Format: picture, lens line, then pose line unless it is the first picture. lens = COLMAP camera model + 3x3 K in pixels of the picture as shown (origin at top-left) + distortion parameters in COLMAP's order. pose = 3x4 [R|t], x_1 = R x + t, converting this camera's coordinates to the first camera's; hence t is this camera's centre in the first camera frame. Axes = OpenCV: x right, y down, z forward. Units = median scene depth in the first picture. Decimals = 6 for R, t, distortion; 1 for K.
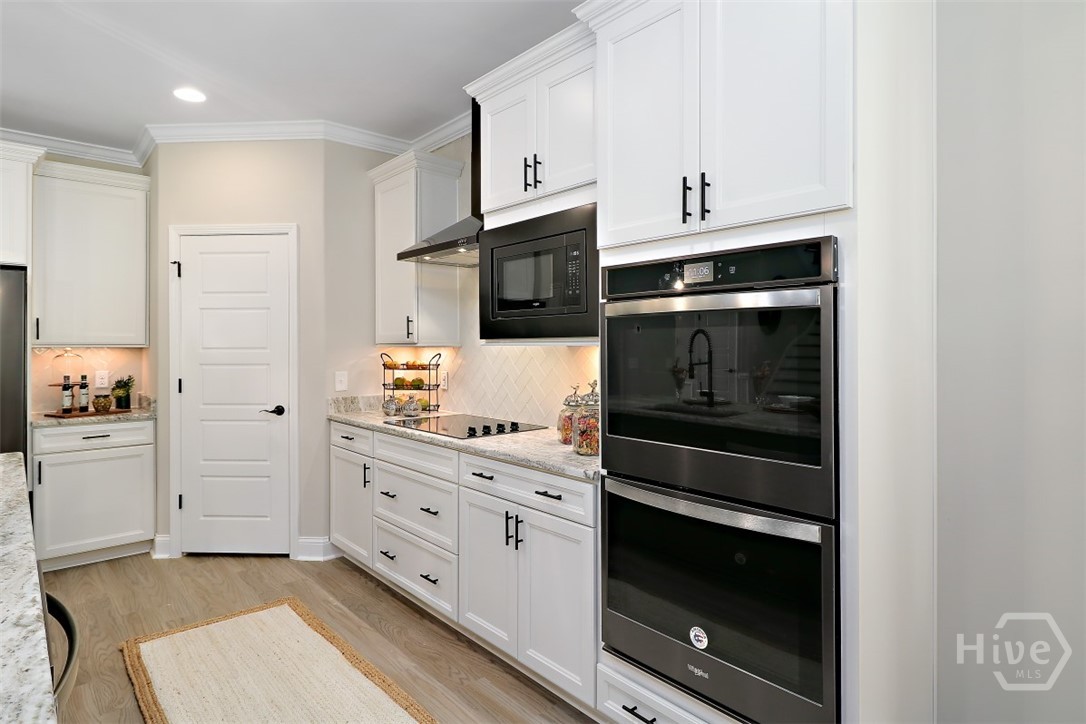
lens RADIAL K [[595.5, 0, 530.5], [0, 595.5, 344.8], [0, 0, 1]] dist [-0.000205, -0.001551]
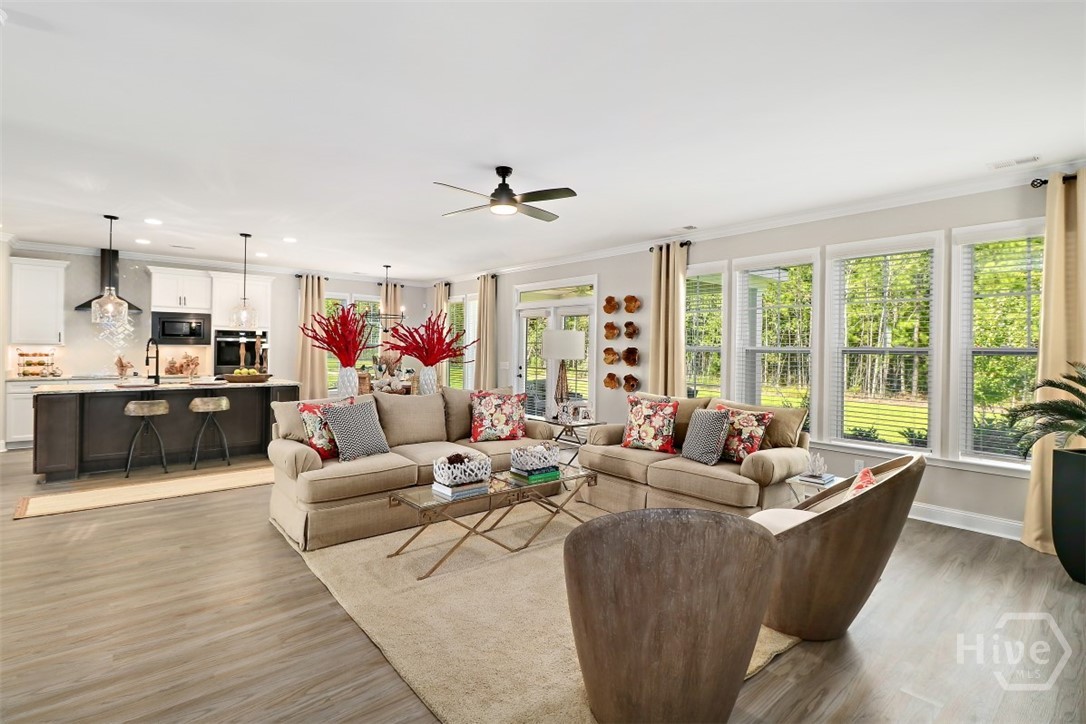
lens RADIAL K [[522.9, 0, 567.5], [0, 522.9, 350.4], [0, 0, 1]] dist [0.000182, -0.000412]
pose [[-0.035561, 0.001532, 0.999366, -2.220360], [-0.010343, 0.999945, -0.001901, 0.004350], [-0.999314, -0.010404, -0.035543, -0.870757]]
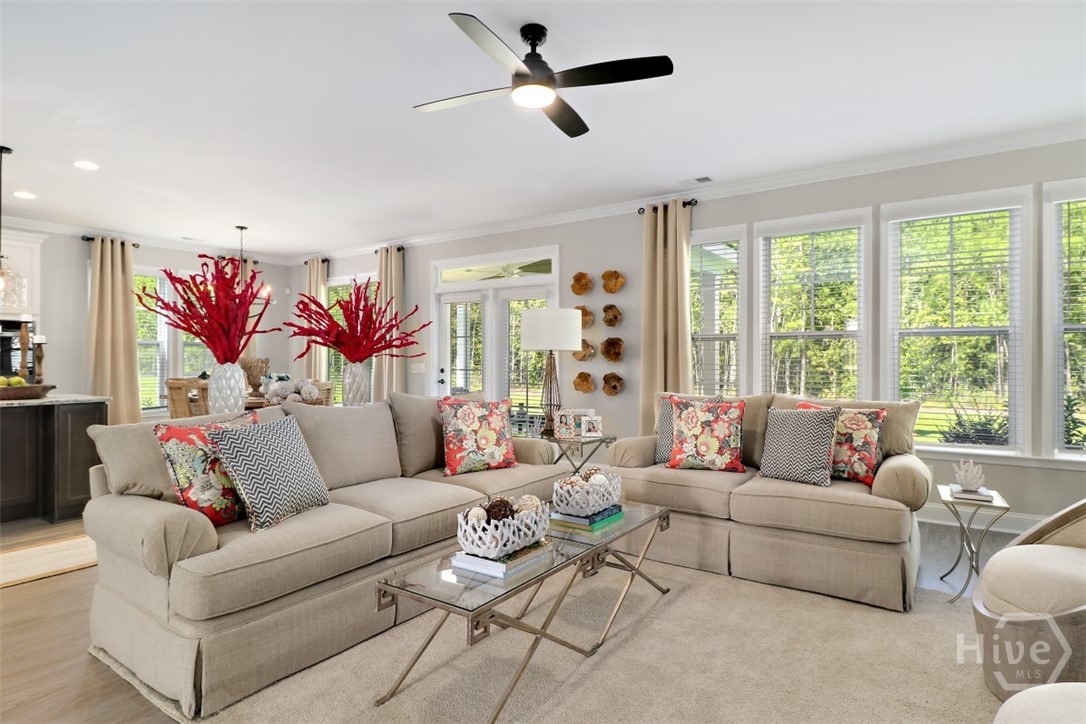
lens RADIAL K [[574.4, 0, 579.3], [0, 574.4, 361.4], [0, 0, 1]] dist [0.002352, -0.001980]
pose [[-0.294110, 0.000943, 0.955771, -1.839207], [0.006225, 0.999980, 0.000929, 0.051811], [-0.955751, 0.006223, -0.294110, -0.602485]]
